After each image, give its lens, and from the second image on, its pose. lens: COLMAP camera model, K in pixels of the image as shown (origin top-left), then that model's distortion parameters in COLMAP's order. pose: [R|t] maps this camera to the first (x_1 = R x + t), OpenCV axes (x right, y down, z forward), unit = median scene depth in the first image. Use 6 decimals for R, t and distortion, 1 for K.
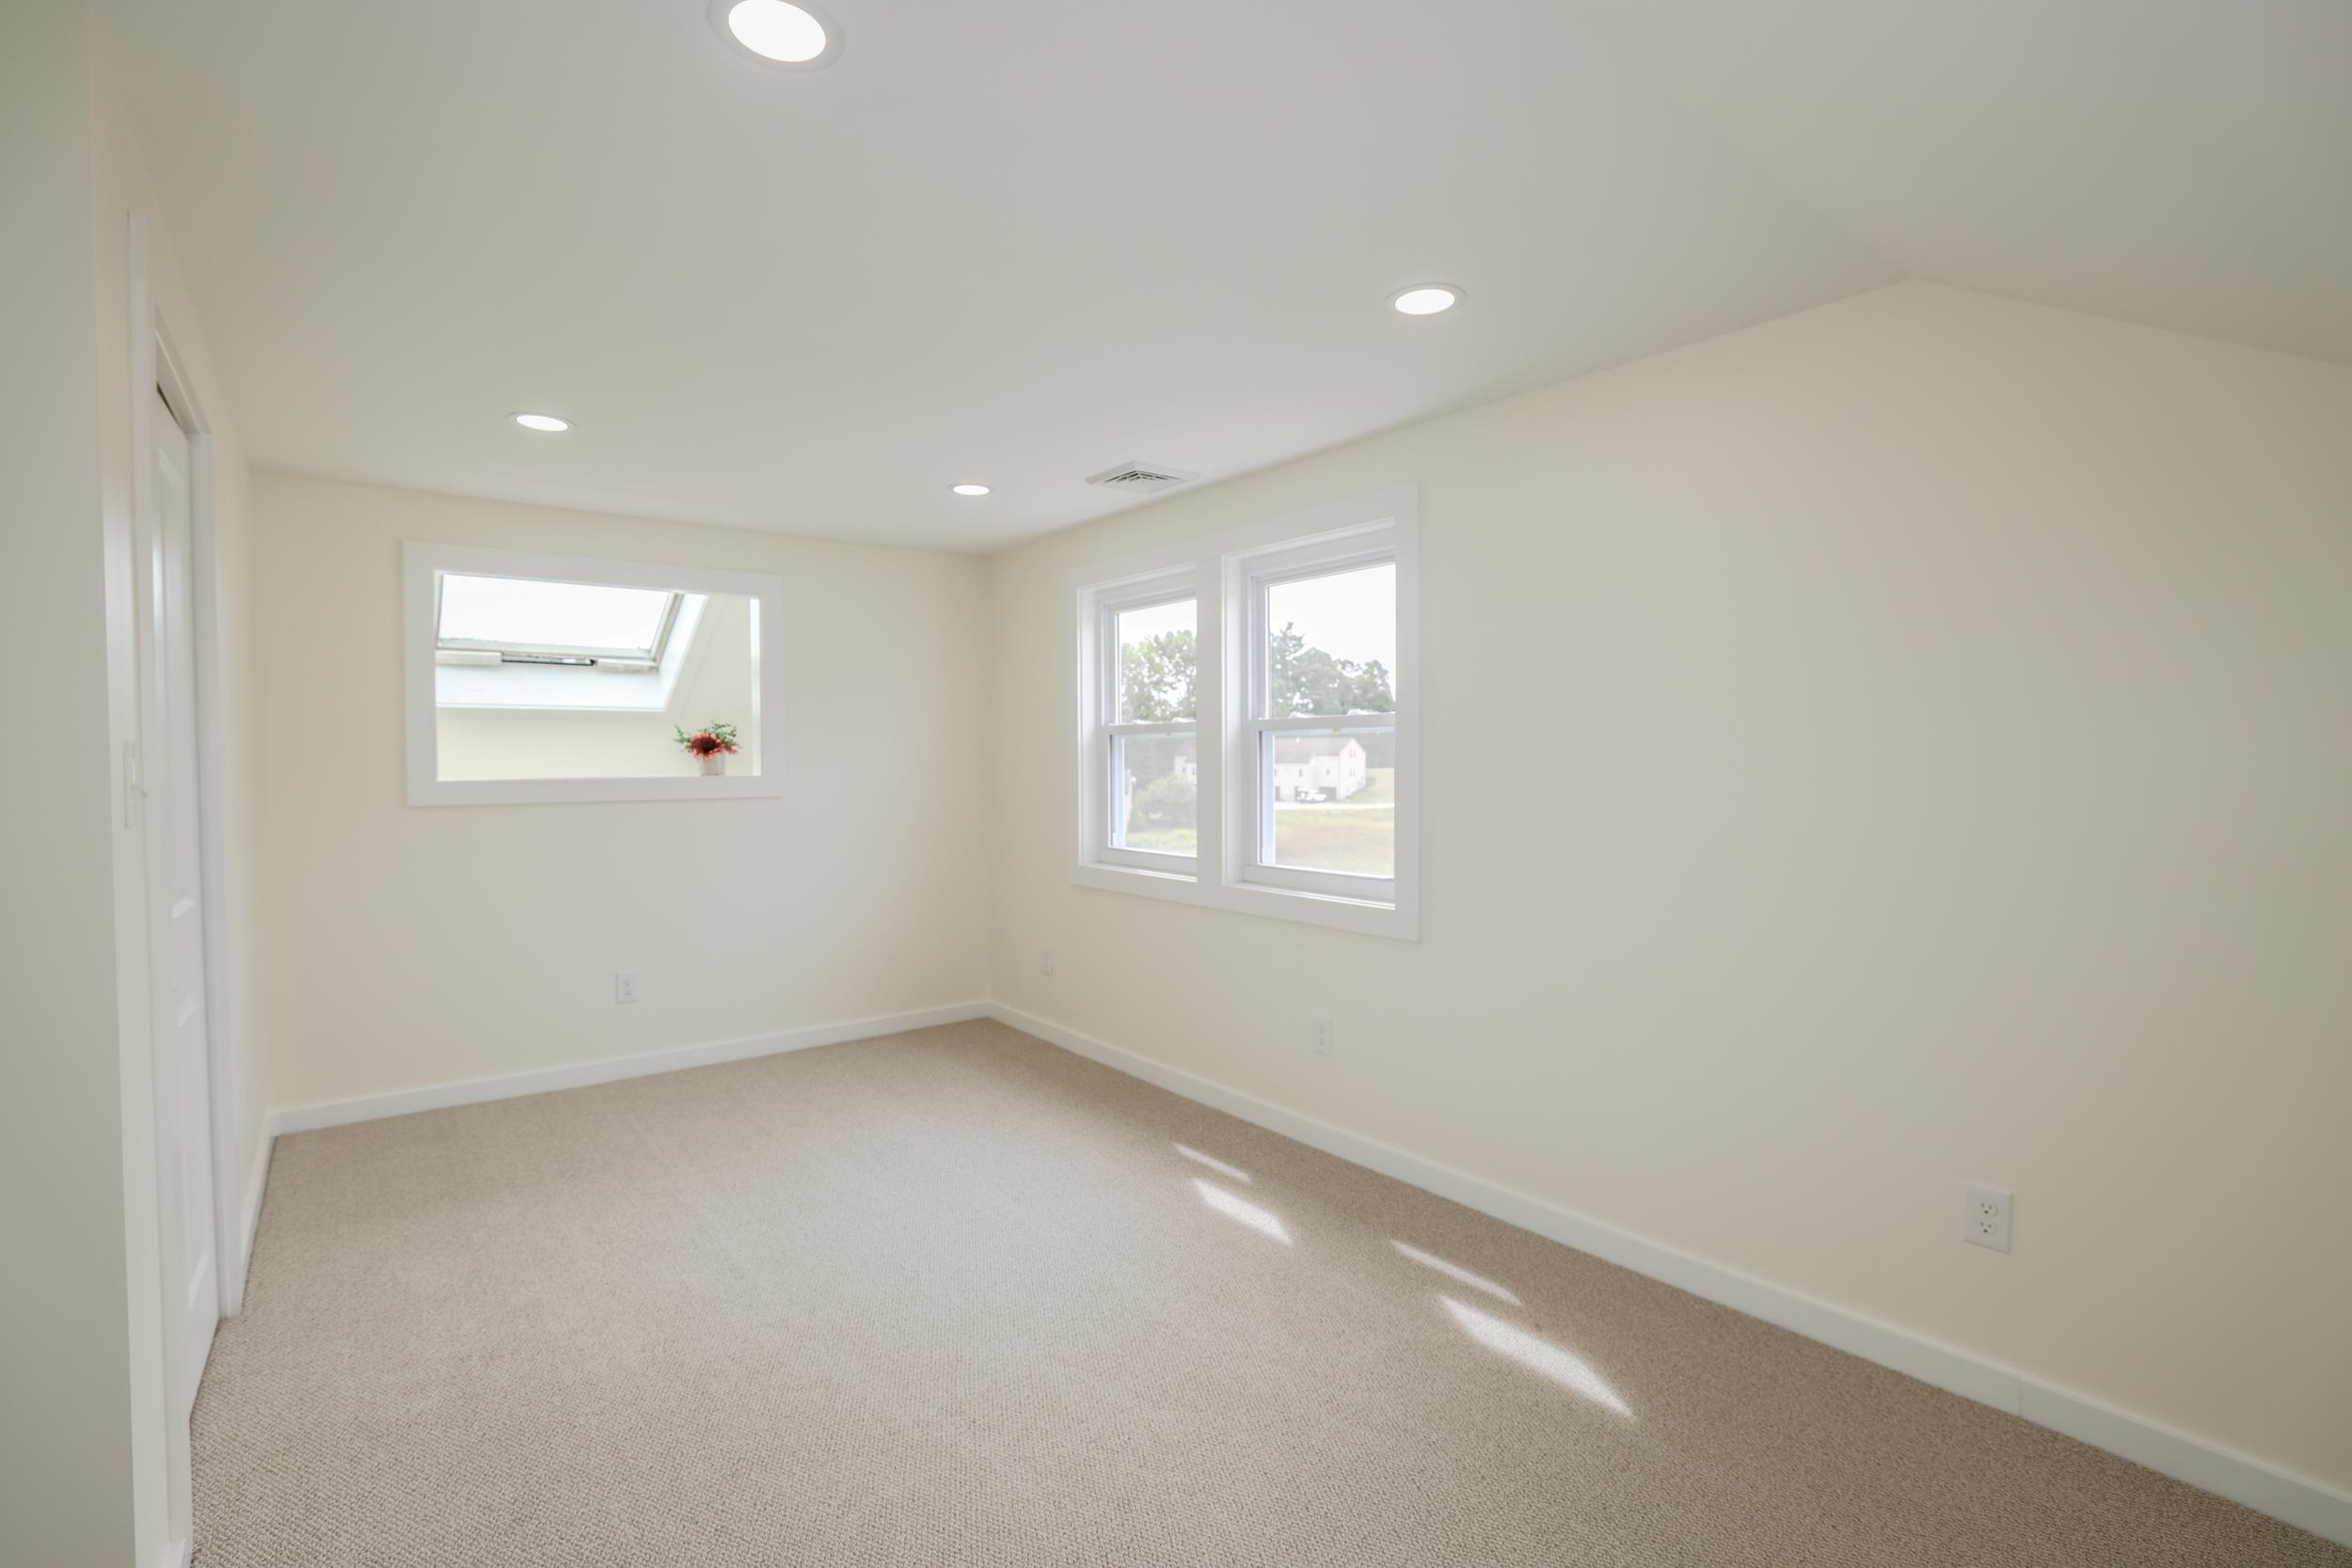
lens RADIAL K [[1123.0, 0, 1179.0], [0, 1123.0, 779.7], [0, 0, 1]] dist [-0.044788, 0.000041]
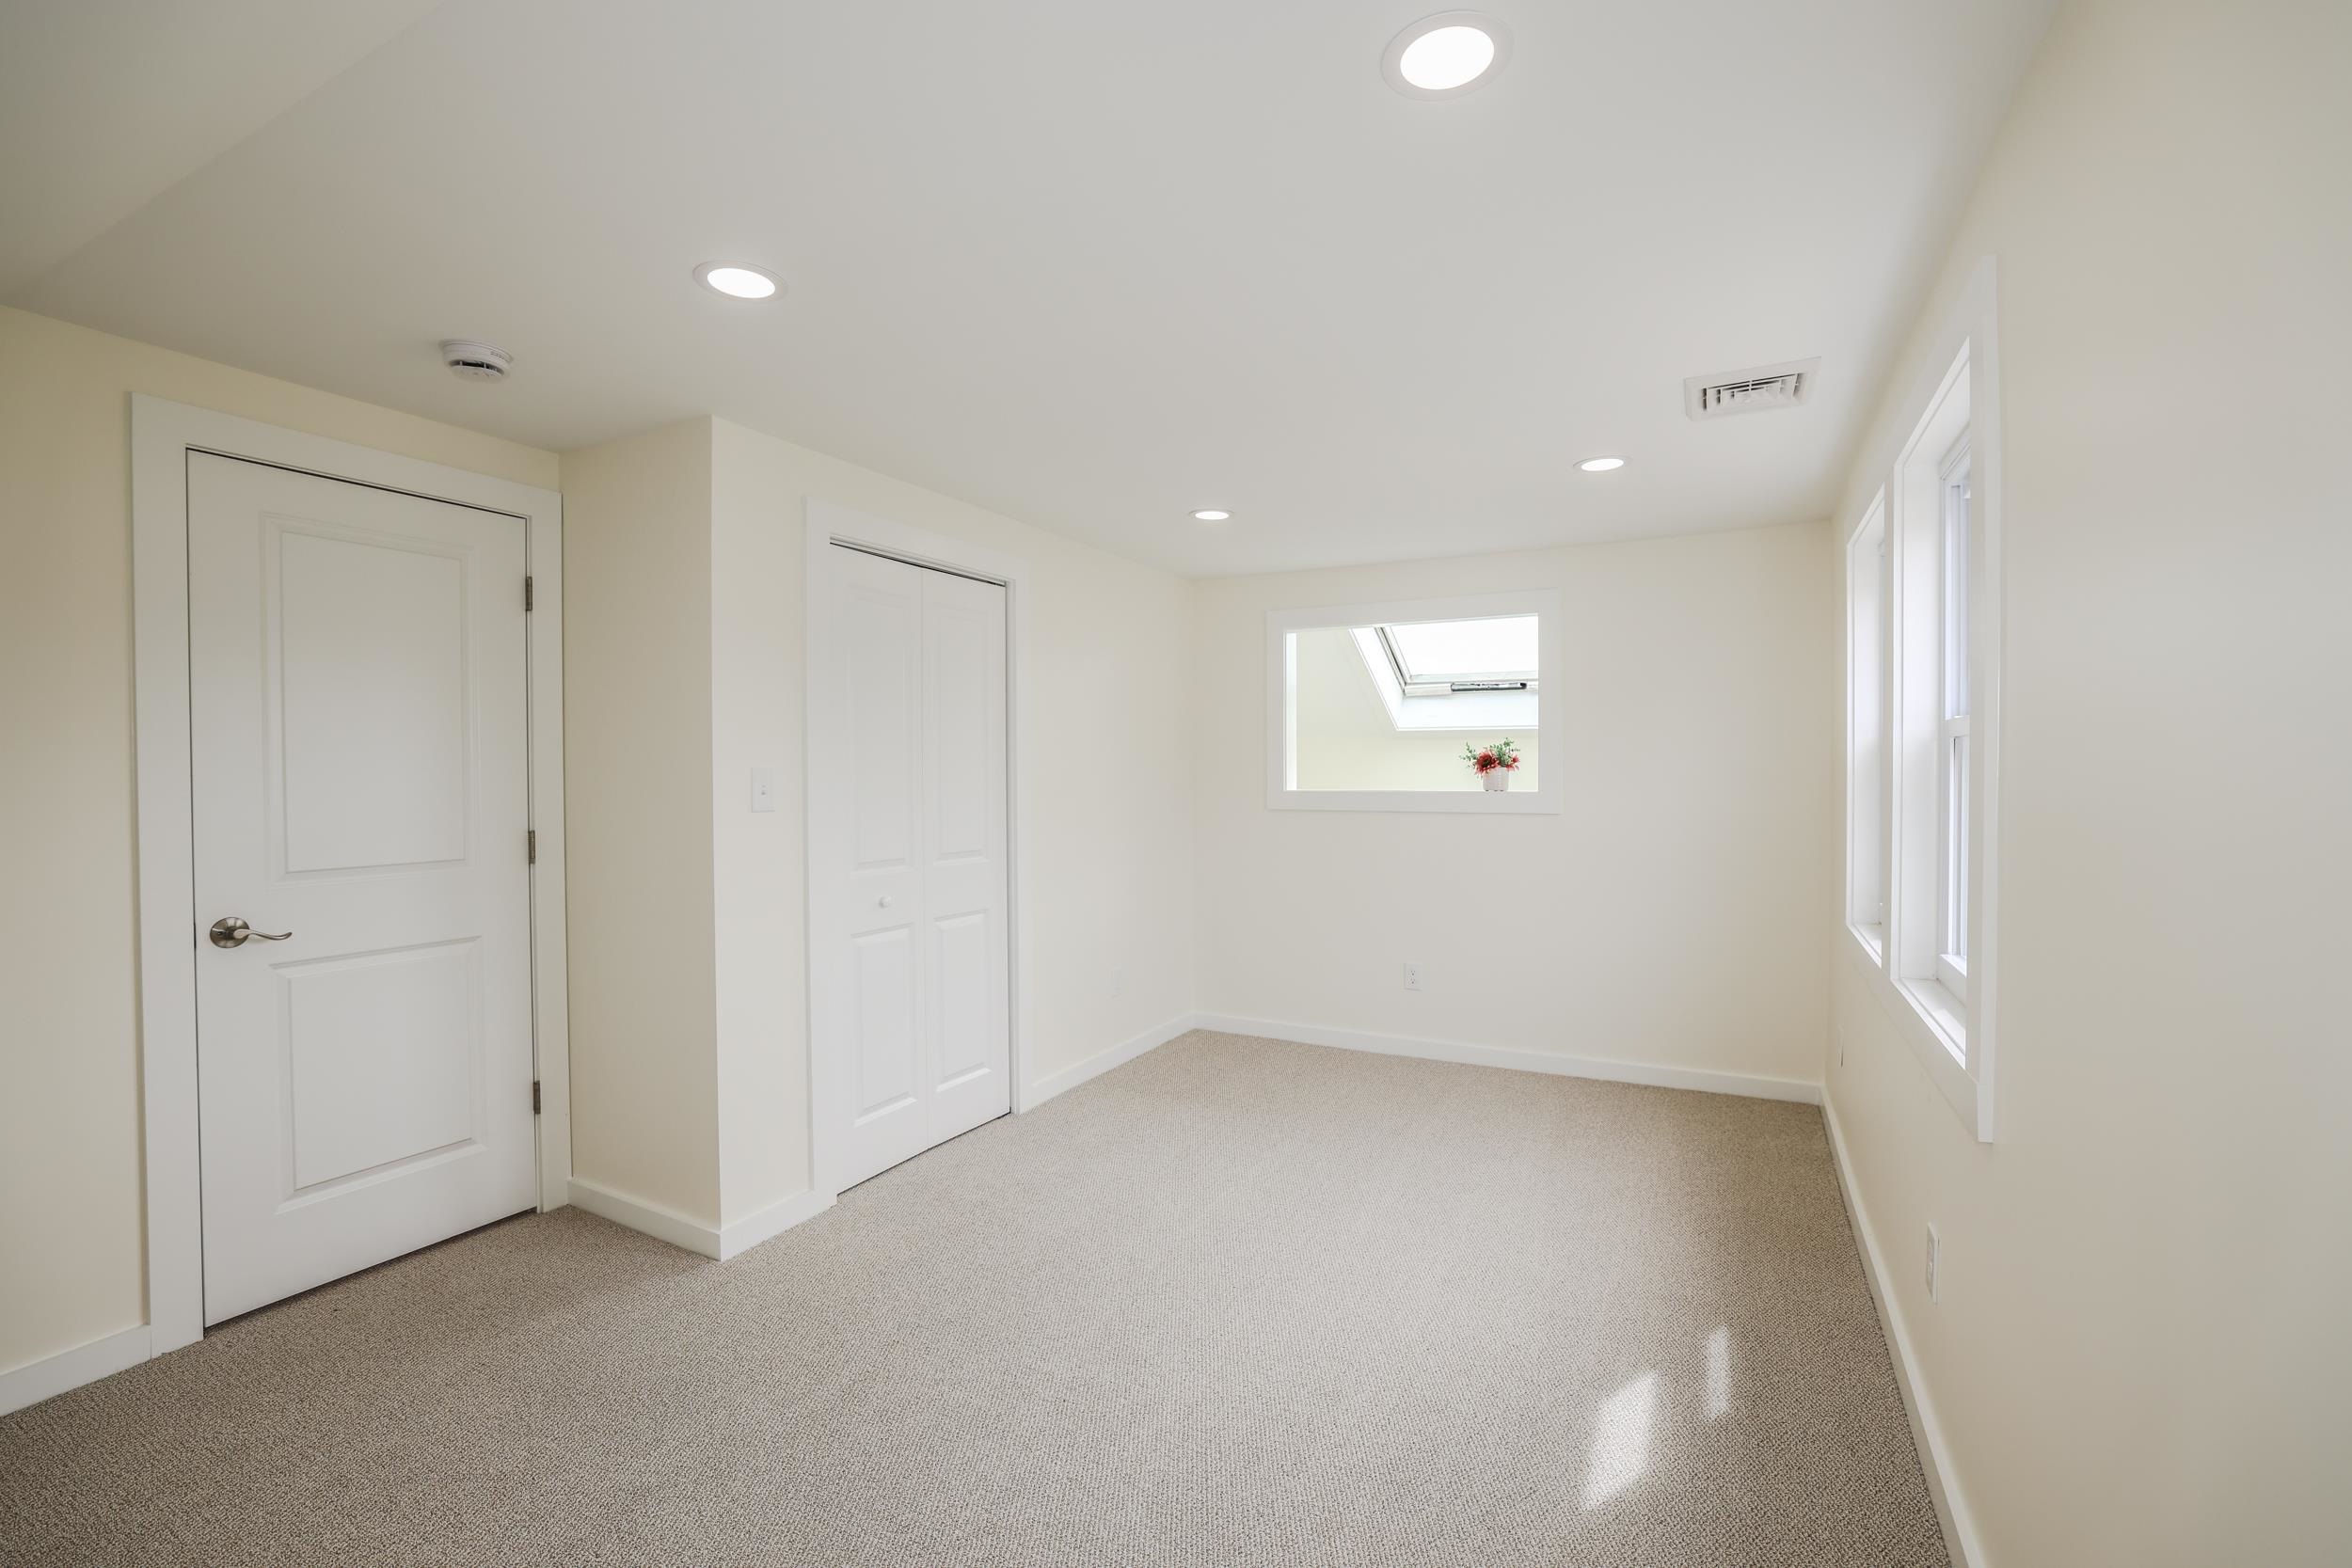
lens RADIAL K [[1061.1, 0, 1175.4], [0, 1061.1, 793.6], [0, 0, 1]] dist [-0.048130, 0.020733]
pose [[0.355254, 0.021364, -0.934526, 0.403421], [-0.015479, 0.999736, 0.016970, -0.013472], [0.934642, 0.008436, 0.355491, 0.371670]]
